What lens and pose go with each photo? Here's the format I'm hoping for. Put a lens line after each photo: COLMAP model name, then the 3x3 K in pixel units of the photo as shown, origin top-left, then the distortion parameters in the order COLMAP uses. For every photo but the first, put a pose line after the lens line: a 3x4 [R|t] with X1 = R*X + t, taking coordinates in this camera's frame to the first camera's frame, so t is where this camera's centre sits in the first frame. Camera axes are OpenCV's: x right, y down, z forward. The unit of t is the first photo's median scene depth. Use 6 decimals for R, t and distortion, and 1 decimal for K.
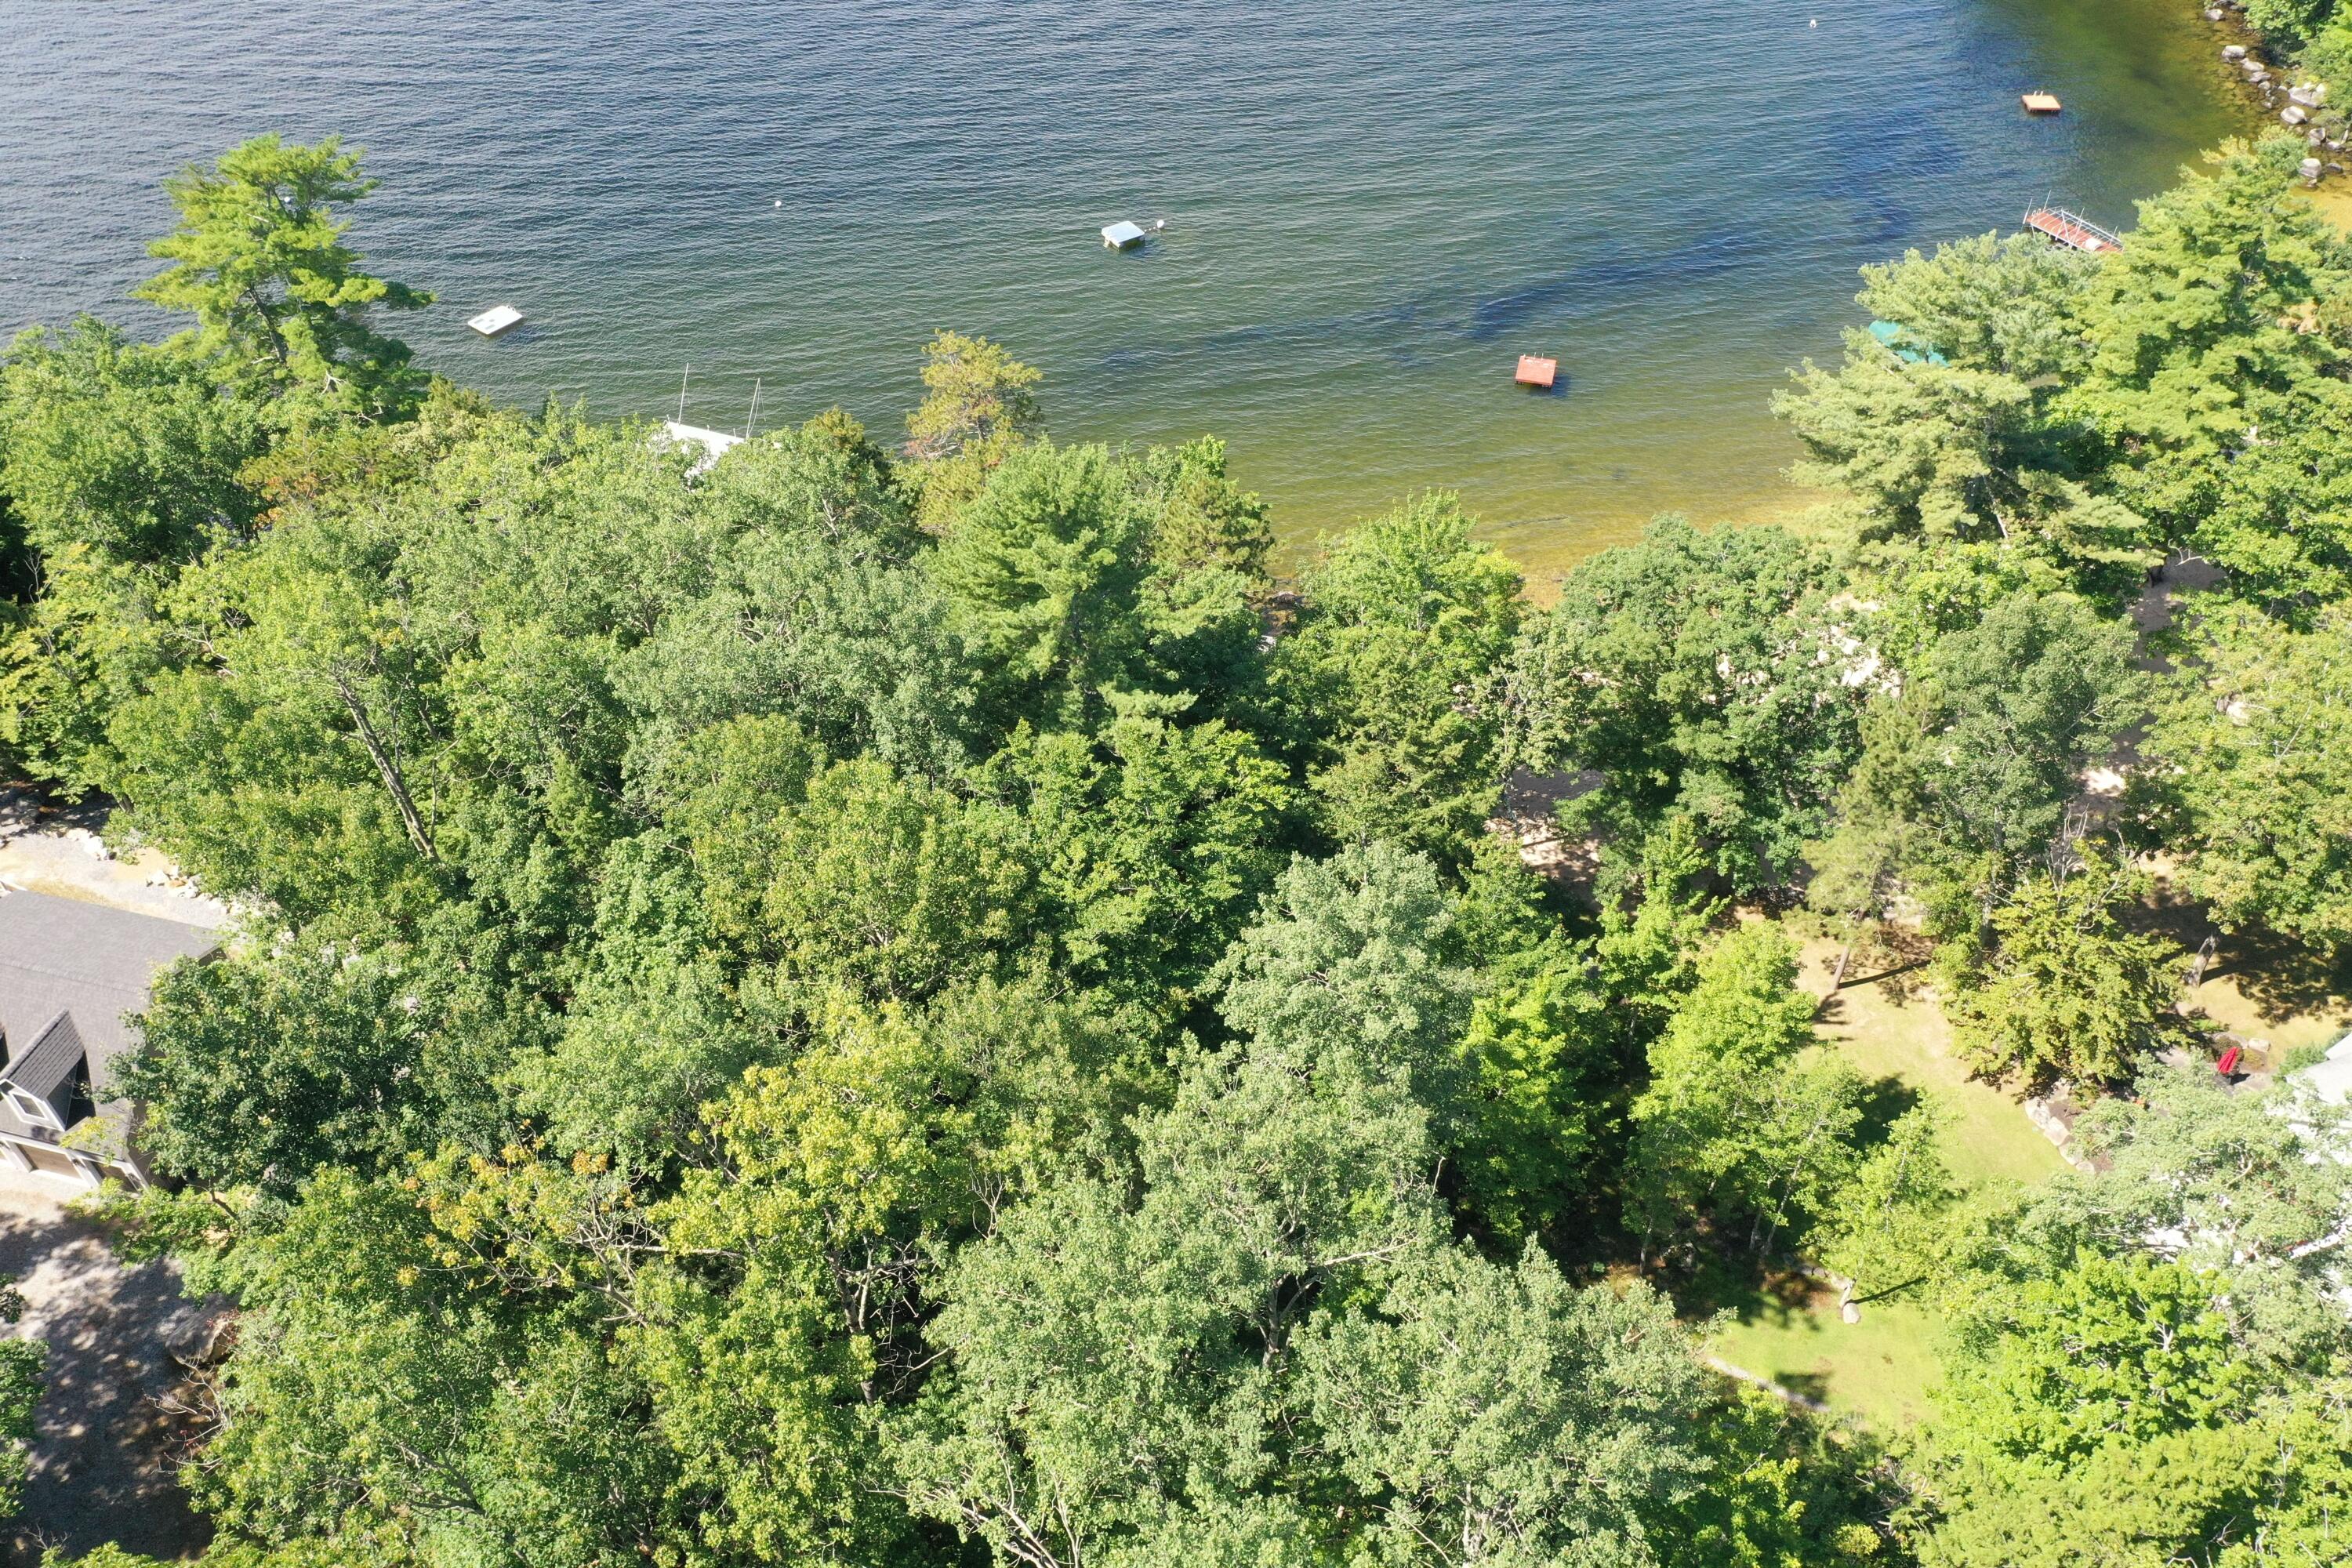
lens RADIAL K [[1855.4, 0, 1174.5], [0, 1855.4, 787.5], [0, 0, 1]] dist [0.004204, -0.011271]
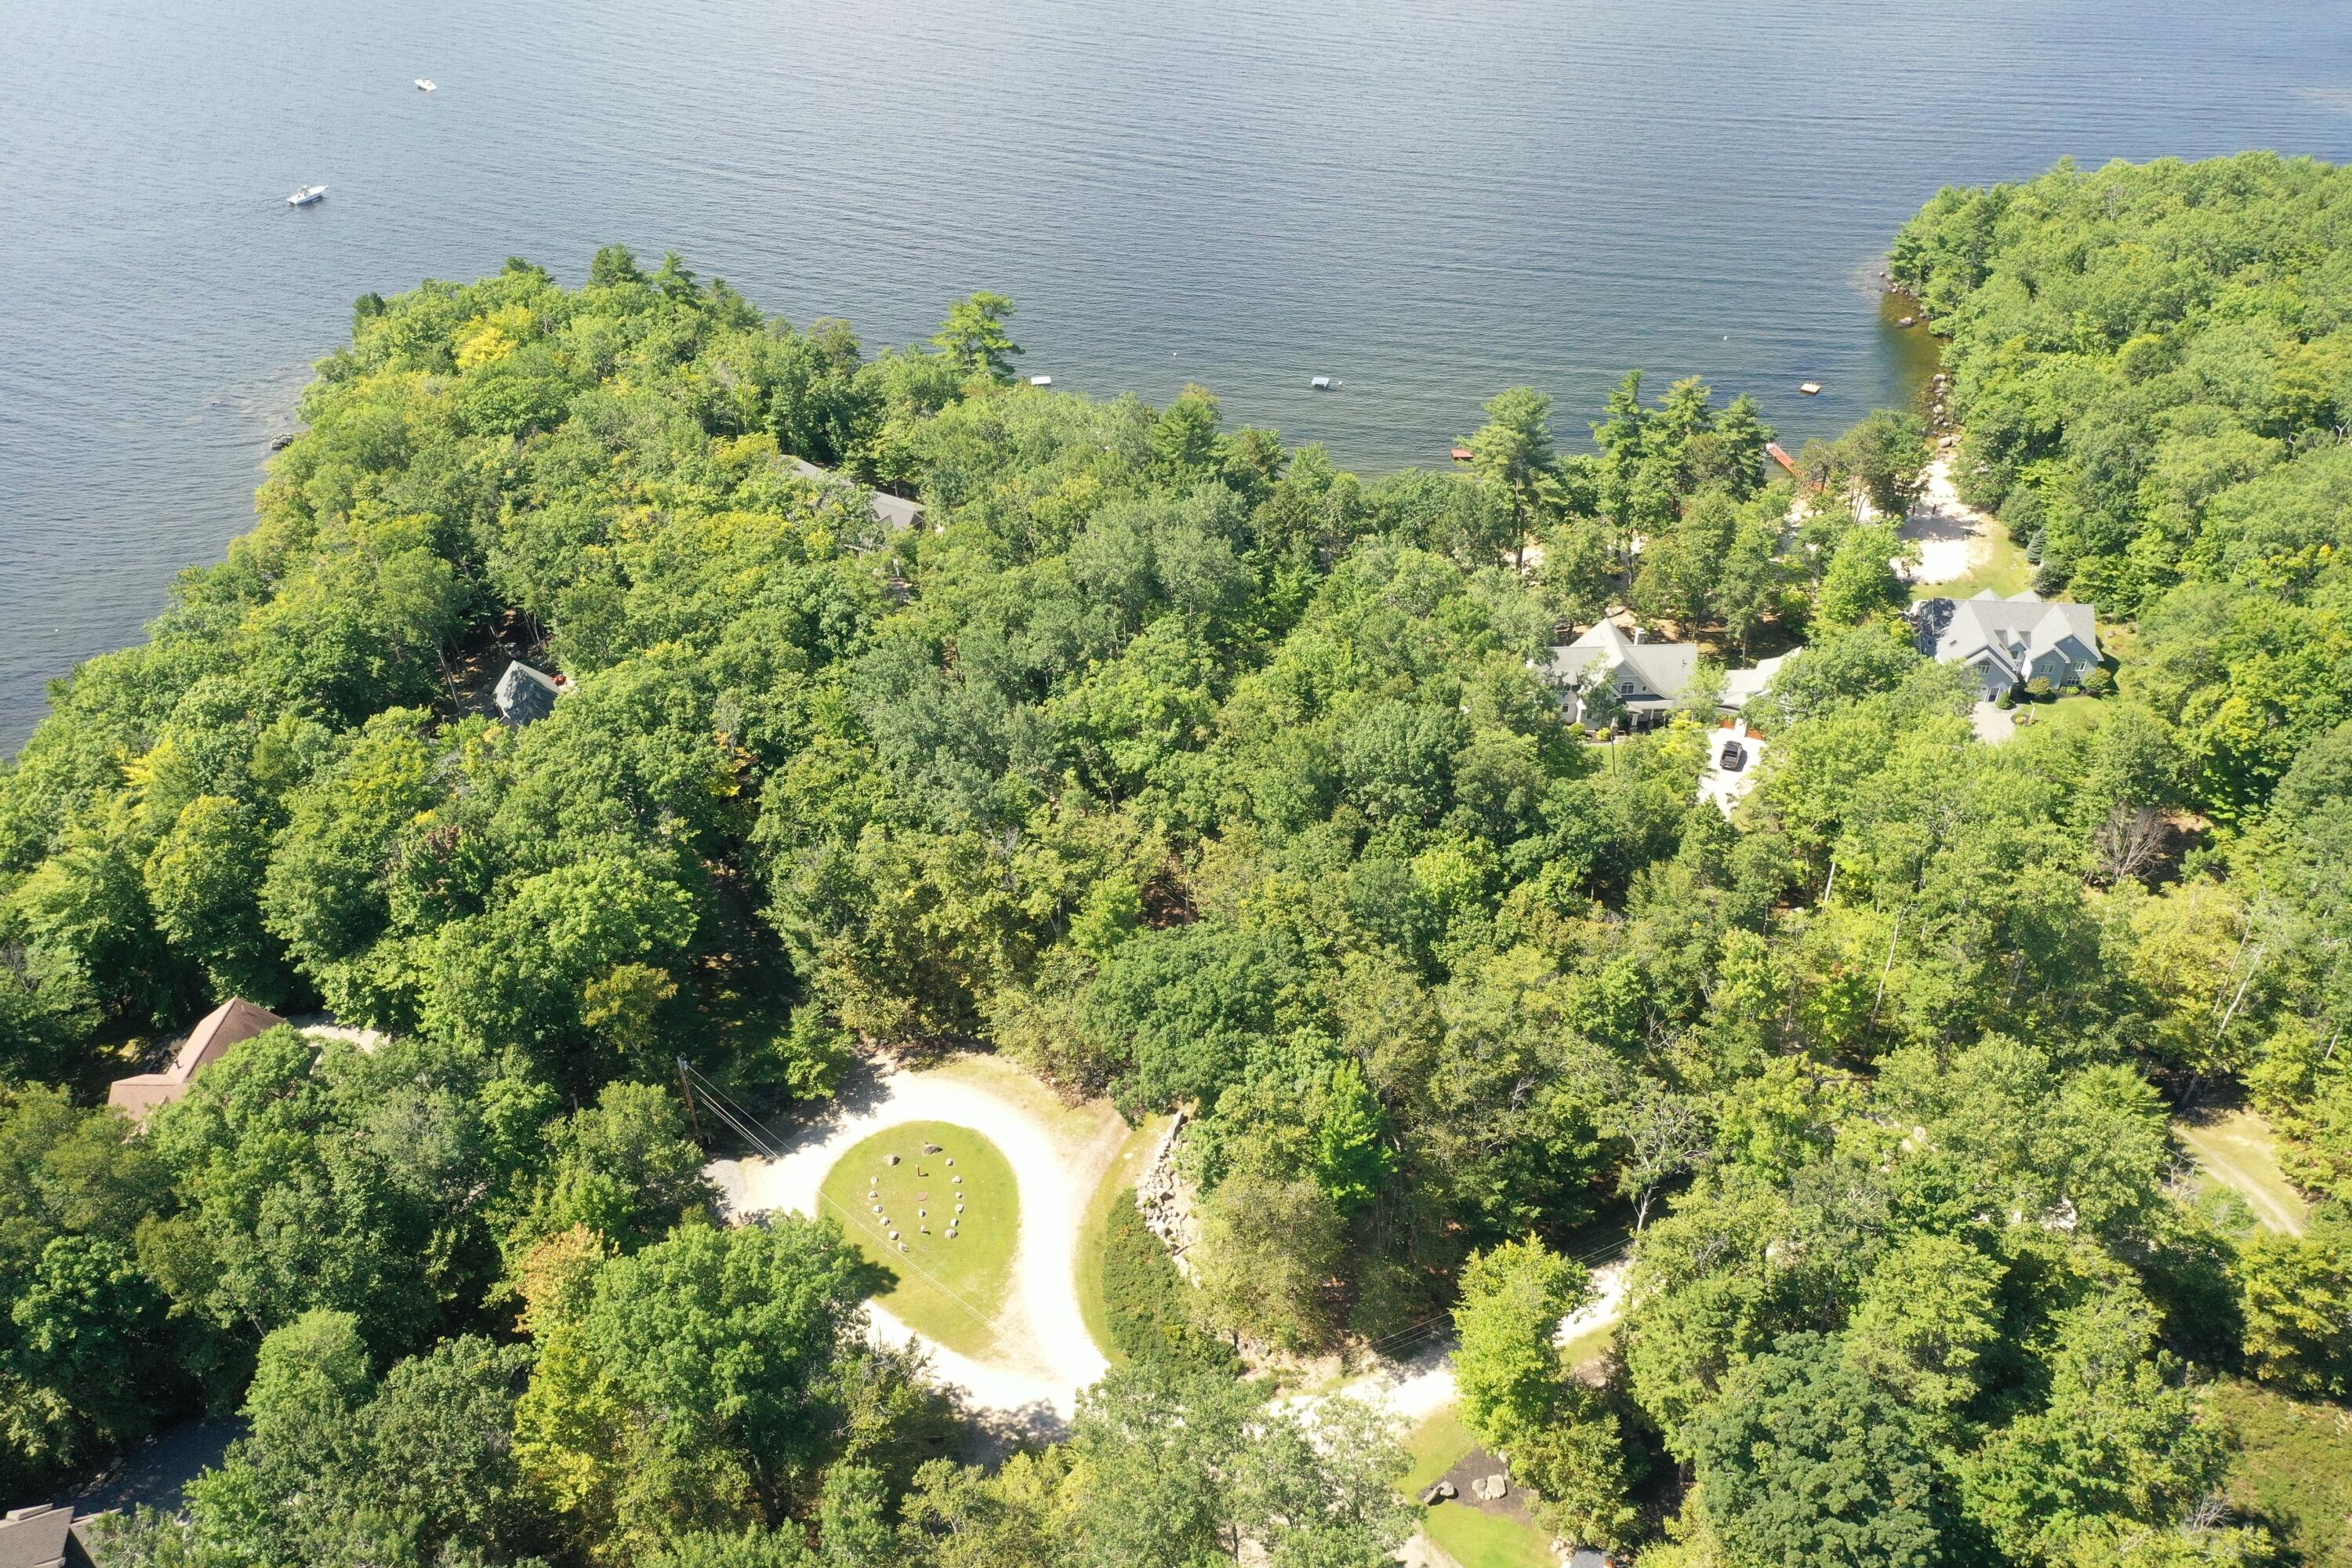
lens RADIAL K [[1855.4, 0, 1174.0], [0, 1855.4, 777.9], [0, 0, 1]] dist [0.004204, -0.011271]
pose [[0.954419, 0.176373, -0.240783, 0.685907], [-0.207718, 0.971812, -0.111506, 0.711410], [0.214329, 0.156439, 0.964152, -1.767816]]
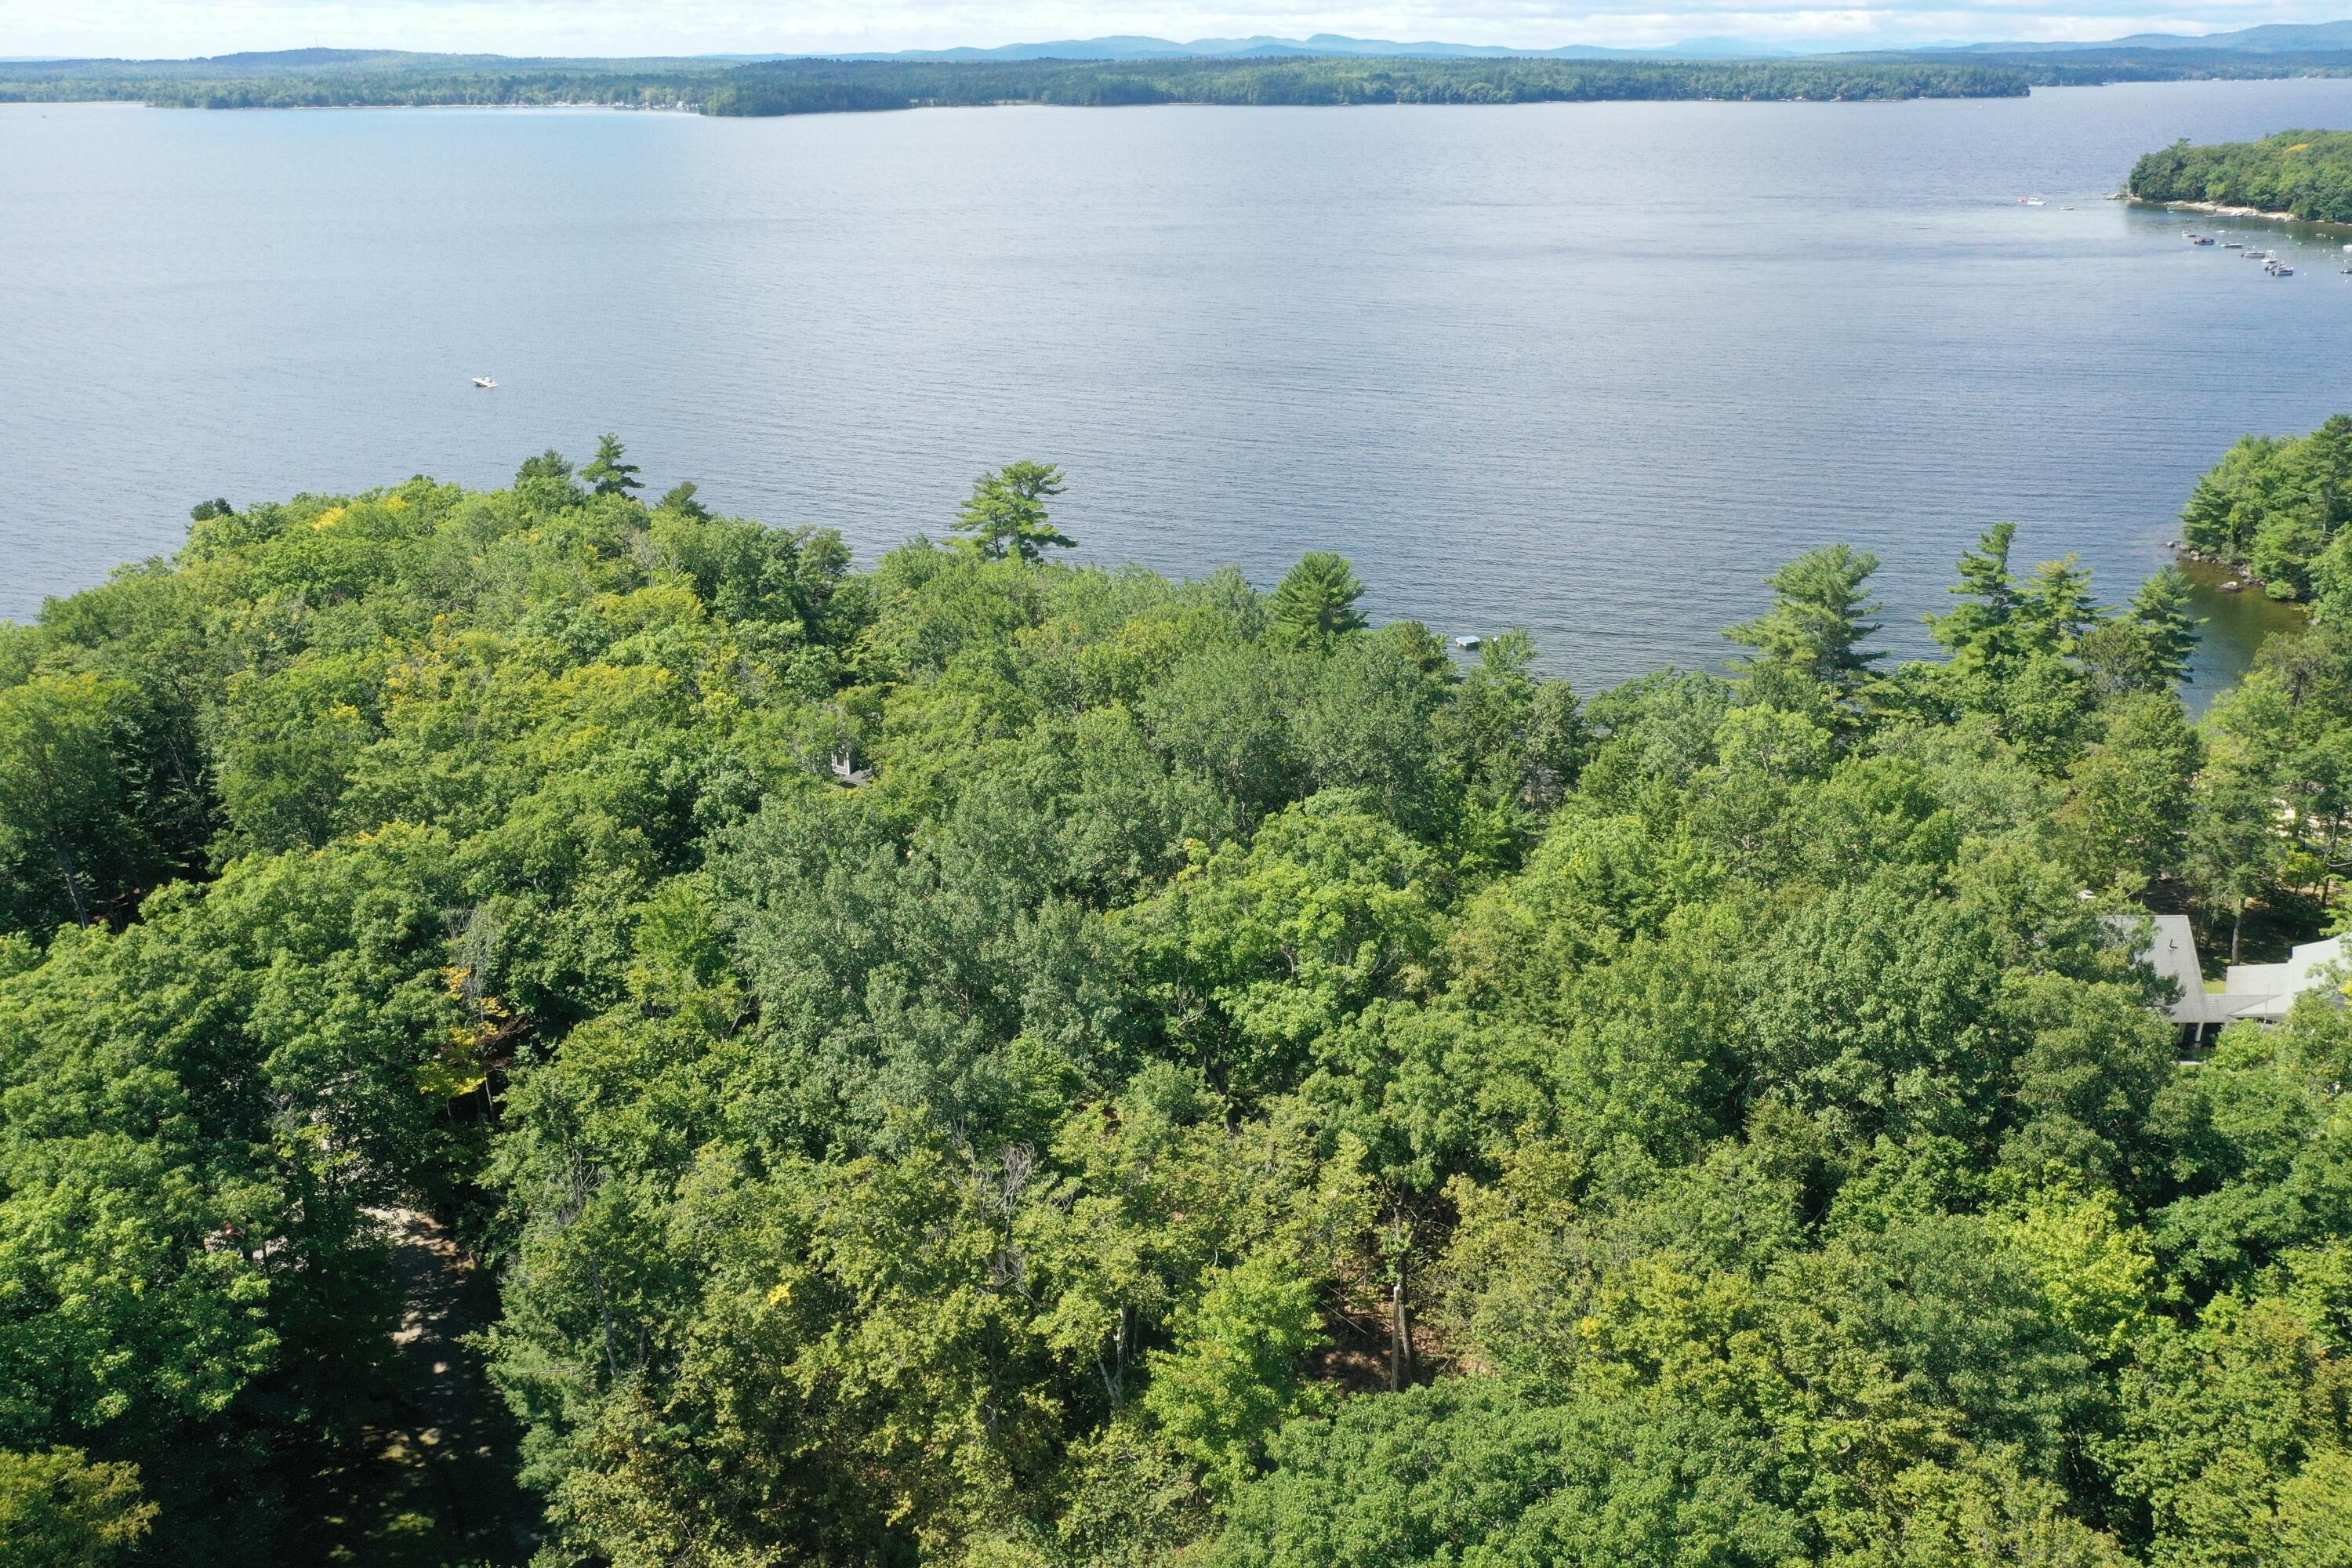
lens RADIAL K [[1855.4, 0, 1165.6], [0, 1855.4, 787.0], [0, 0, 1]] dist [0.004204, -0.011271]
pose [[0.945119, 0.126271, -0.301341, 0.374287], [-0.228748, 0.914273, -0.334334, 0.701136], [0.233291, 0.384917, 0.892981, -0.760564]]
